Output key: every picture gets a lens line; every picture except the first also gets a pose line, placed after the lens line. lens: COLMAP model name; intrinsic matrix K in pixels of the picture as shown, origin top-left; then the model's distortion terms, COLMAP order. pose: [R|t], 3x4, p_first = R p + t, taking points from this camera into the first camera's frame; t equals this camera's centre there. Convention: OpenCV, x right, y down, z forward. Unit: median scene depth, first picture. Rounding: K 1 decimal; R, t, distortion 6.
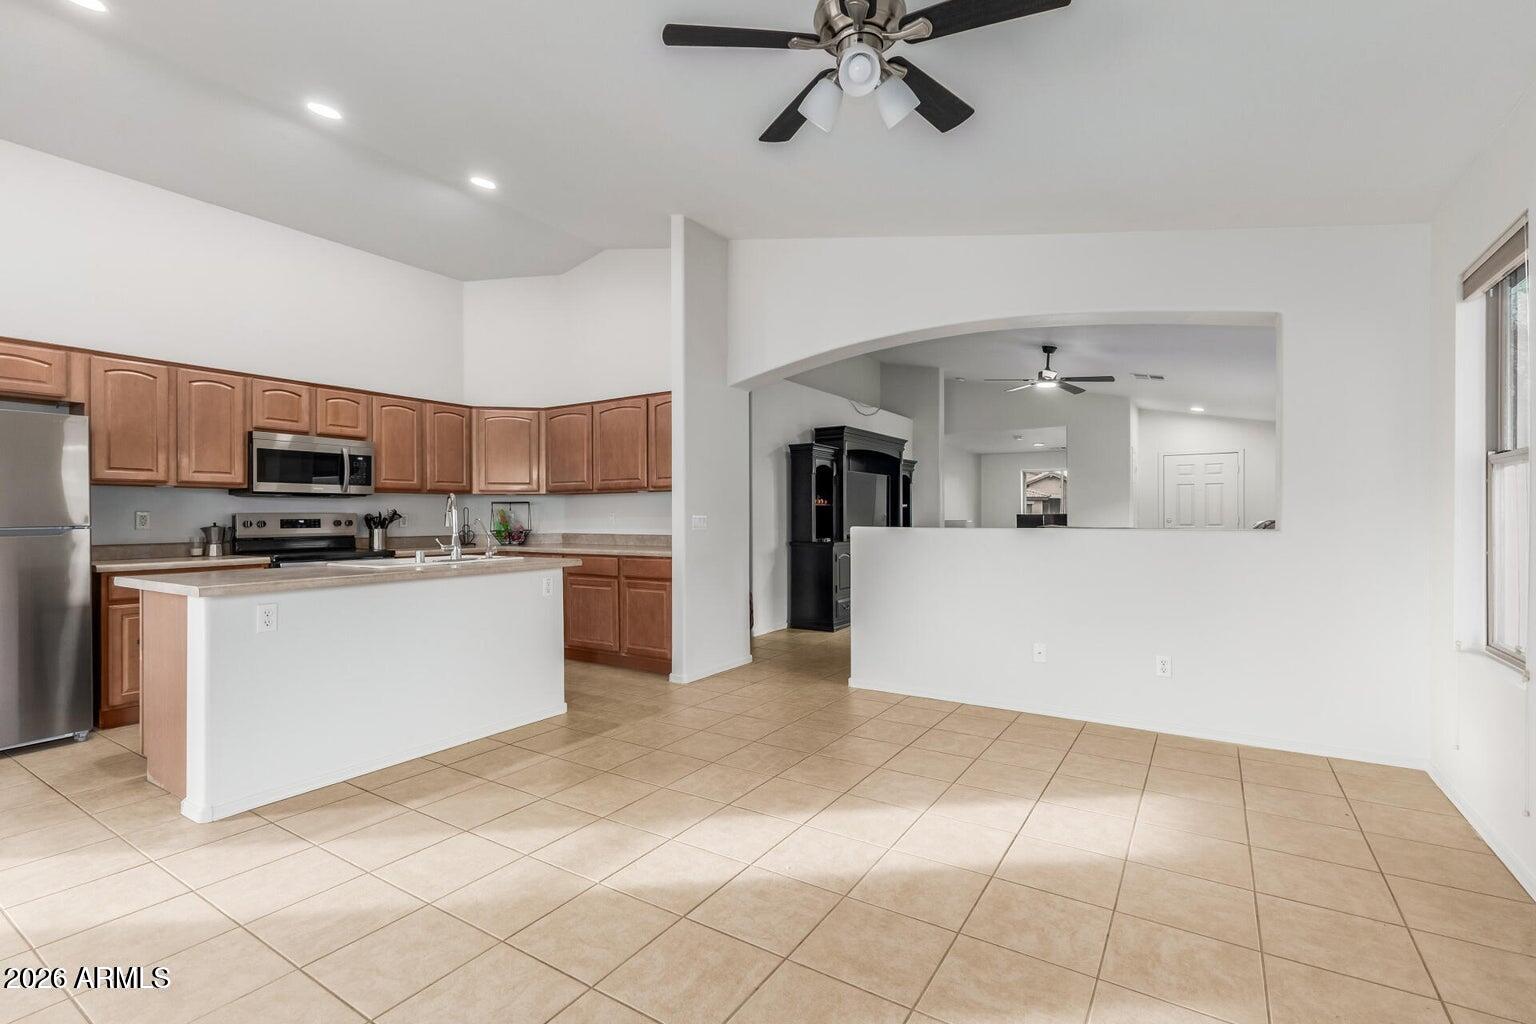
lens RADIAL K [[676.7, 0, 793.0], [0, 676.7, 509.6], [0, 0, 1]] dist [0.005919, -0.001409]
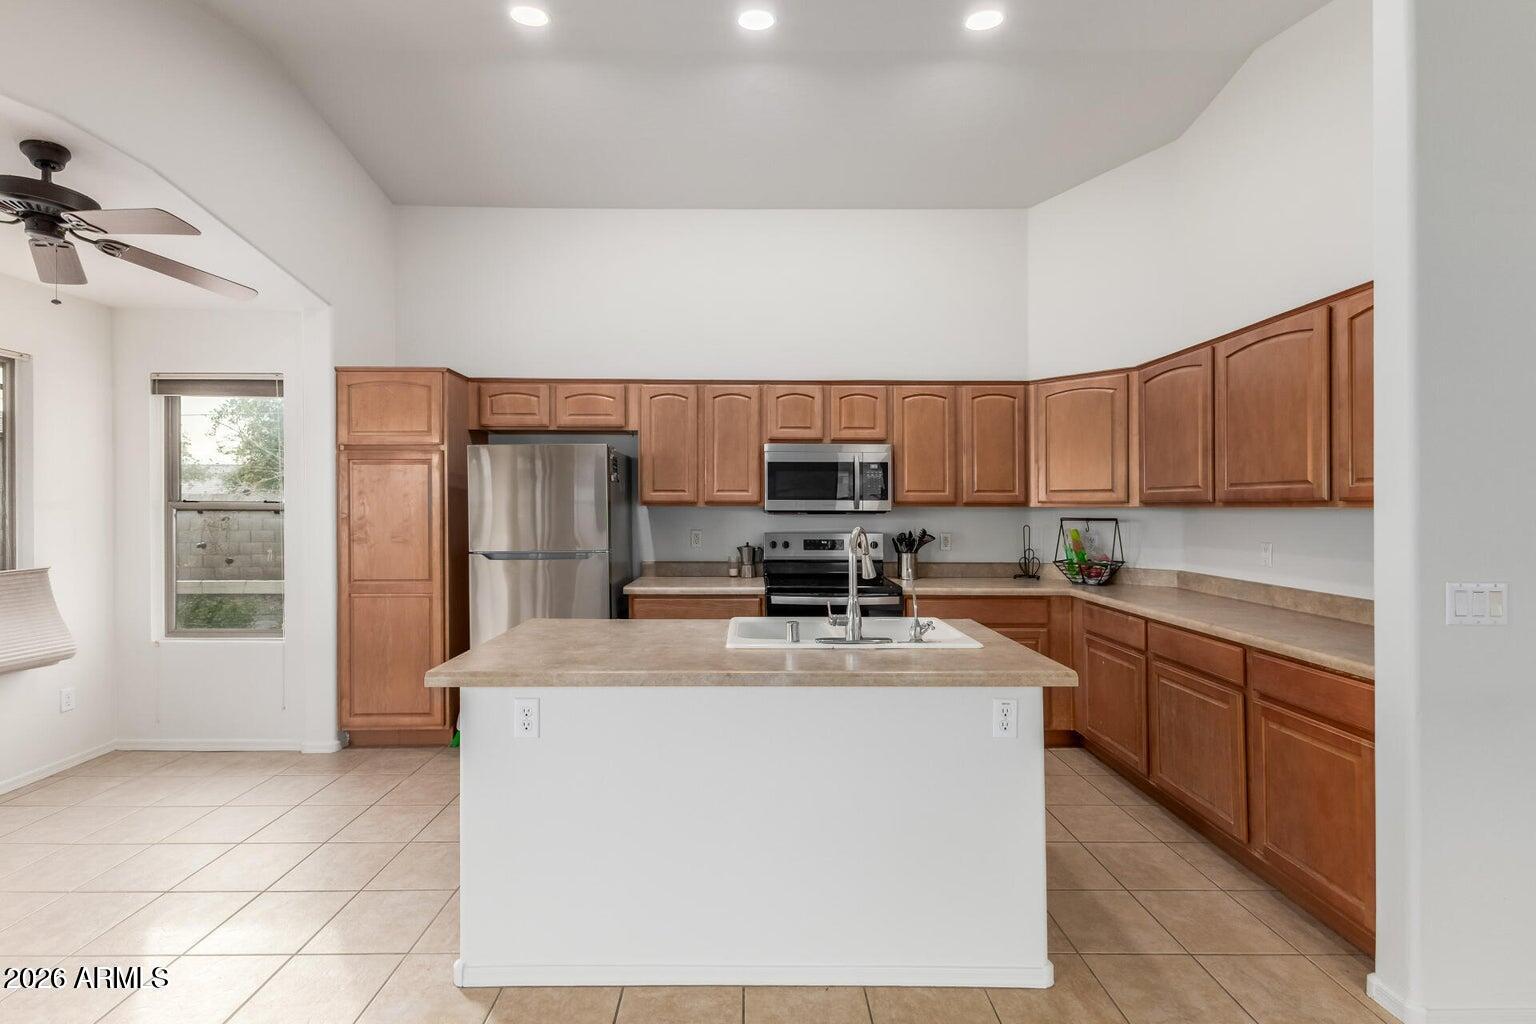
lens RADIAL K [[676.7, 0, 755.4], [0, 676.7, 504.4], [0, 0, 1]] dist [0.005919, -0.001409]
pose [[0.521412, 0.004918, -0.853291, -0.028791], [0.002567, 0.999970, 0.007332, -0.037590], [0.853301, -0.006013, 0.521384, 0.471736]]
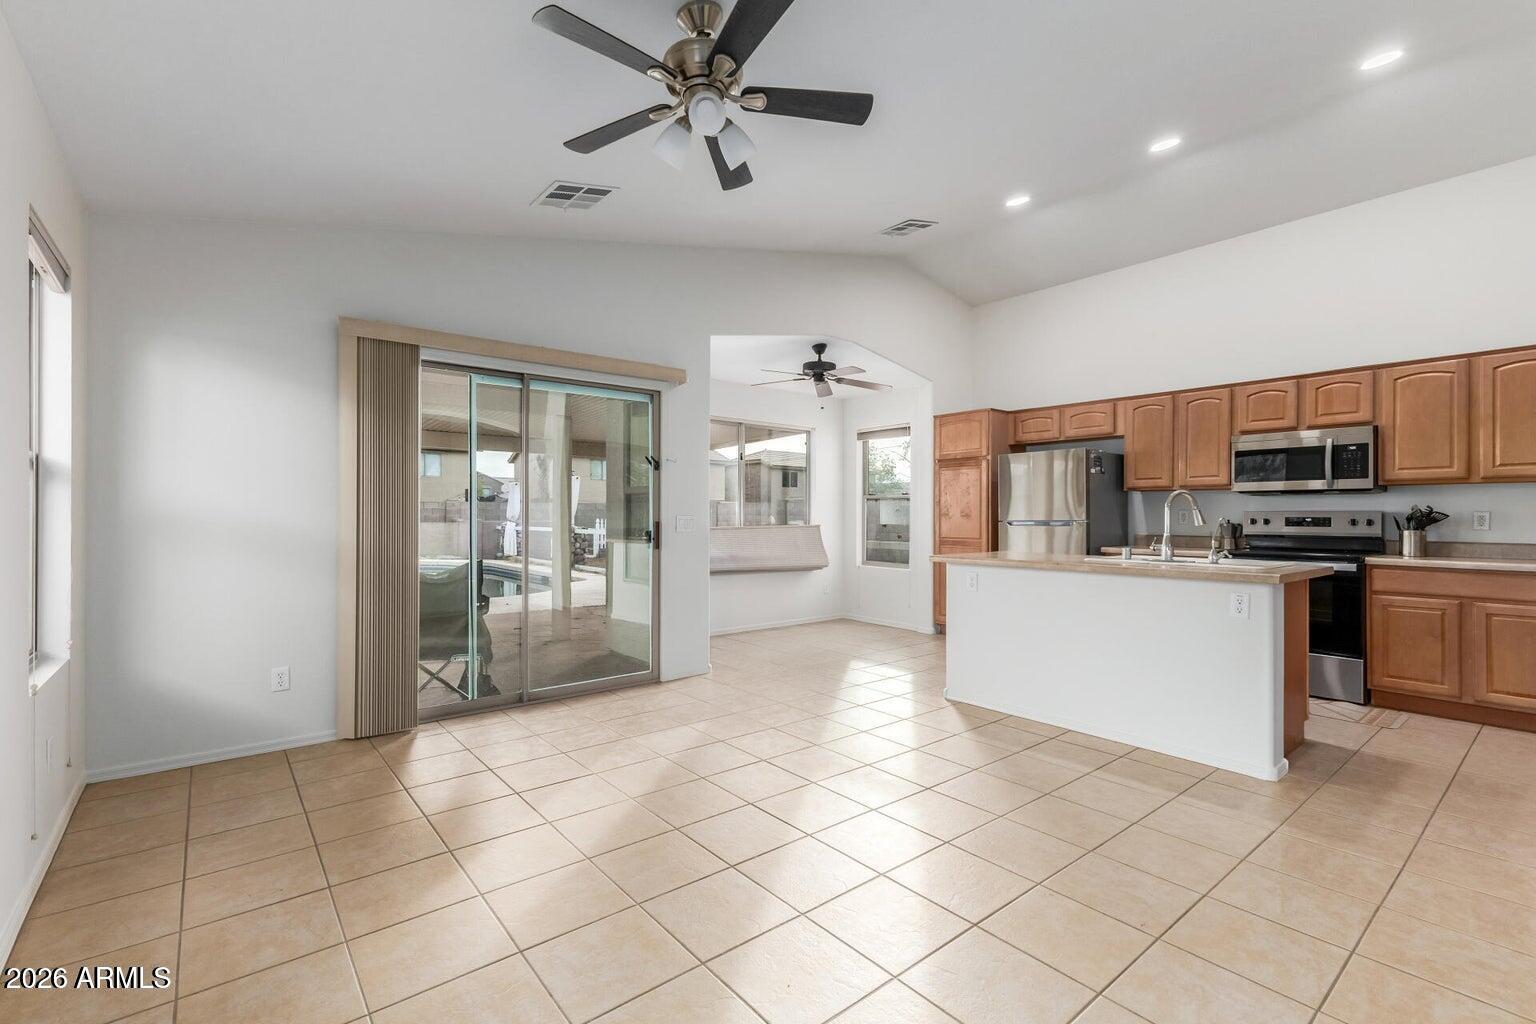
lens RADIAL K [[676.7, 0, 752.5], [0, 676.7, 524.2], [0, 0, 1]] dist [0.005919, -0.001409]
pose [[-0.349881, 0.017417, -0.936632, 0.451908], [0.008113, 0.999846, 0.015562, 0.002316], [0.936759, -0.002154, -0.349968, 0.599308]]
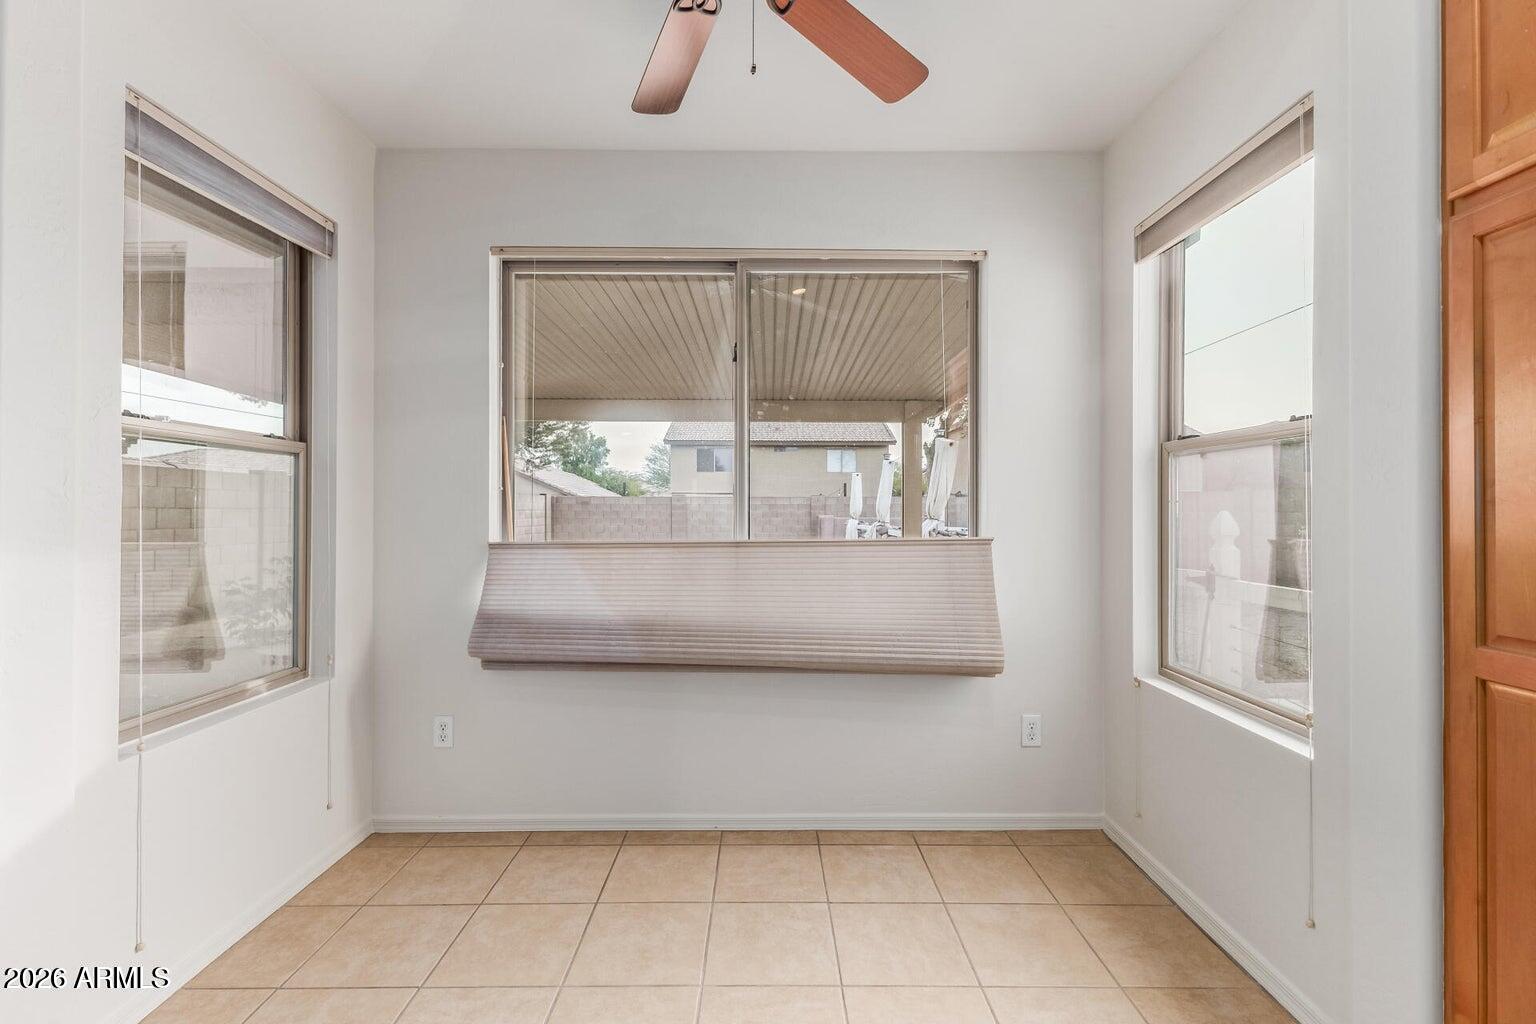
lens RADIAL K [[676.7, 0, 768.4], [0, 676.7, 510.6], [0, 0, 1]] dist [0.005919, -0.001409]
pose [[-0.851683, 0.004976, -0.524034, -0.582734], [0.008208, 0.999959, -0.003845, 0.009077], [0.523993, -0.007576, -0.851689, 0.548090]]
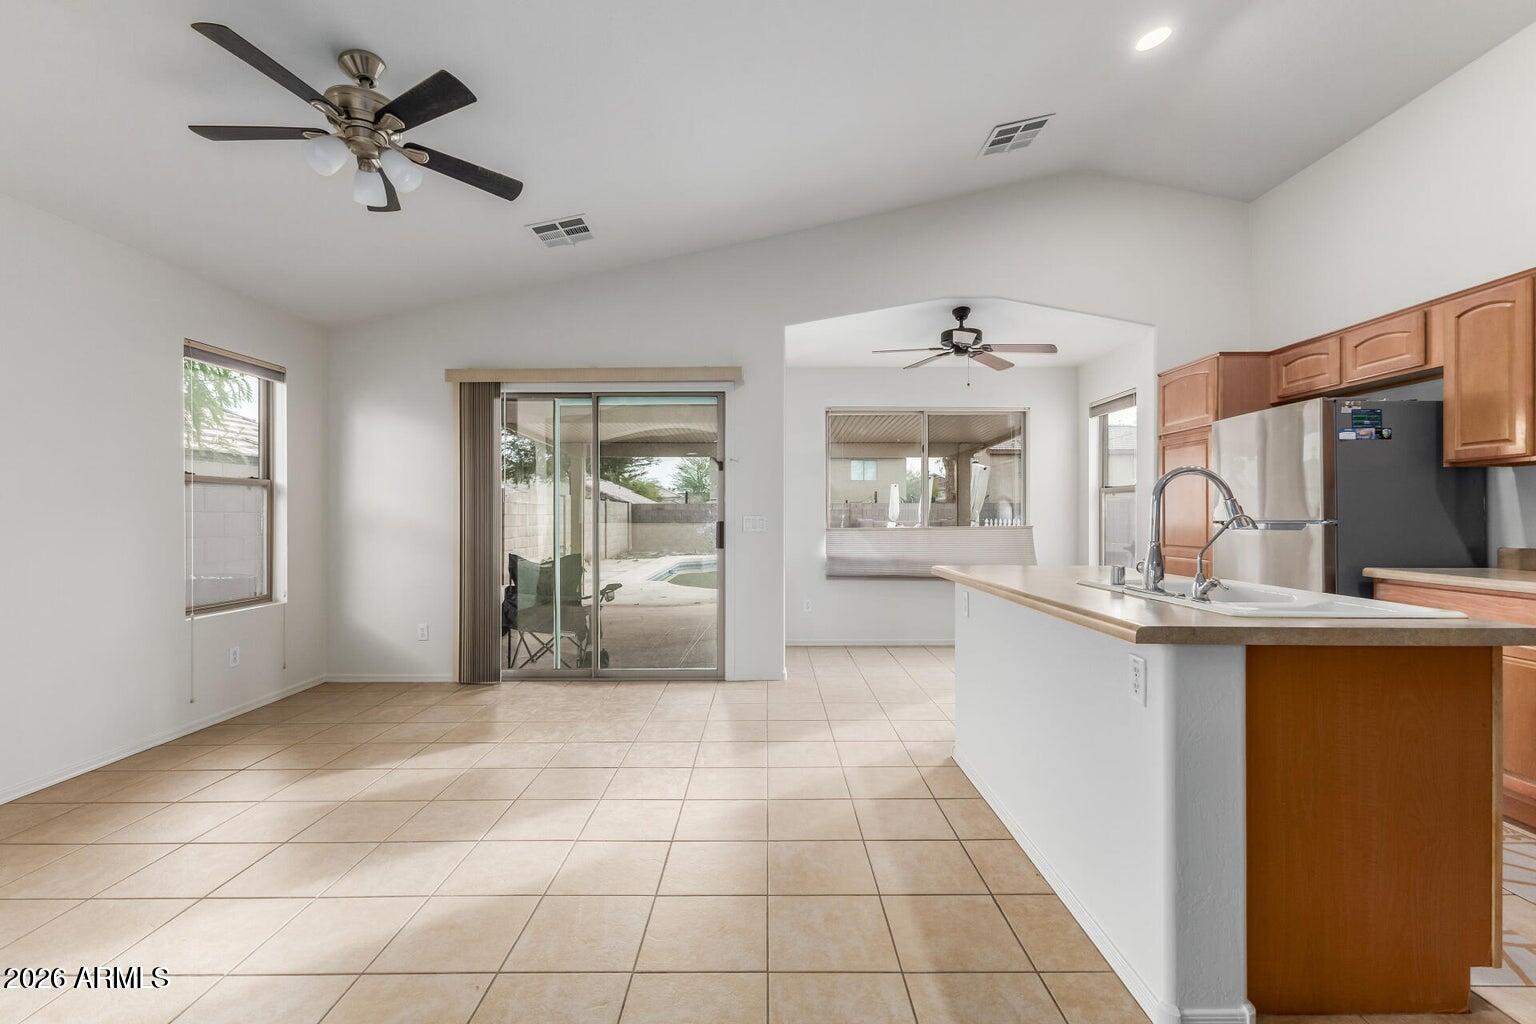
lens RADIAL K [[676.7, 0, 759.2], [0, 676.7, 516.4], [0, 0, 1]] dist [0.005919, -0.001409]
pose [[-0.862066, 0.008580, -0.506723, 0.041557], [0.011678, 0.999927, -0.002936, 0.008942], [0.506662, -0.008448, -0.862104, 1.000033]]
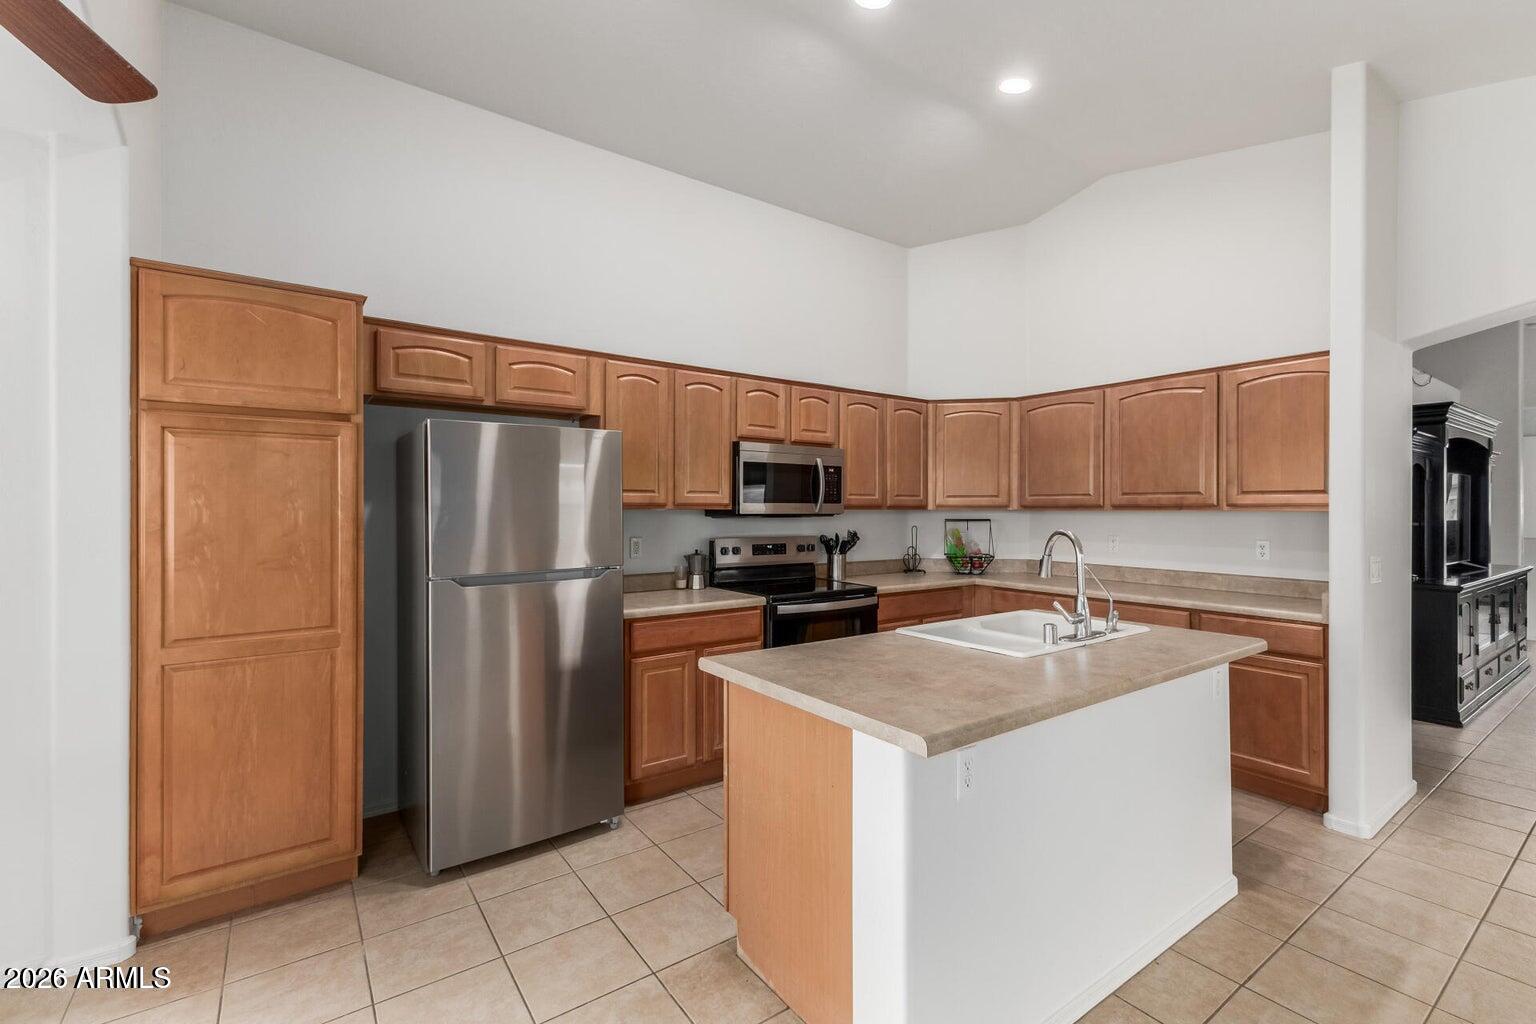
lens RADIAL K [[676.7, 0, 773.0], [0, 676.7, 504.0], [0, 0, 1]] dist [0.005919, -0.001409]
pose [[0.922365, 0.006289, -0.386269, -0.398404], [-0.004780, 0.999977, 0.004867, -0.039284], [0.386291, -0.002643, 0.922373, 0.229939]]
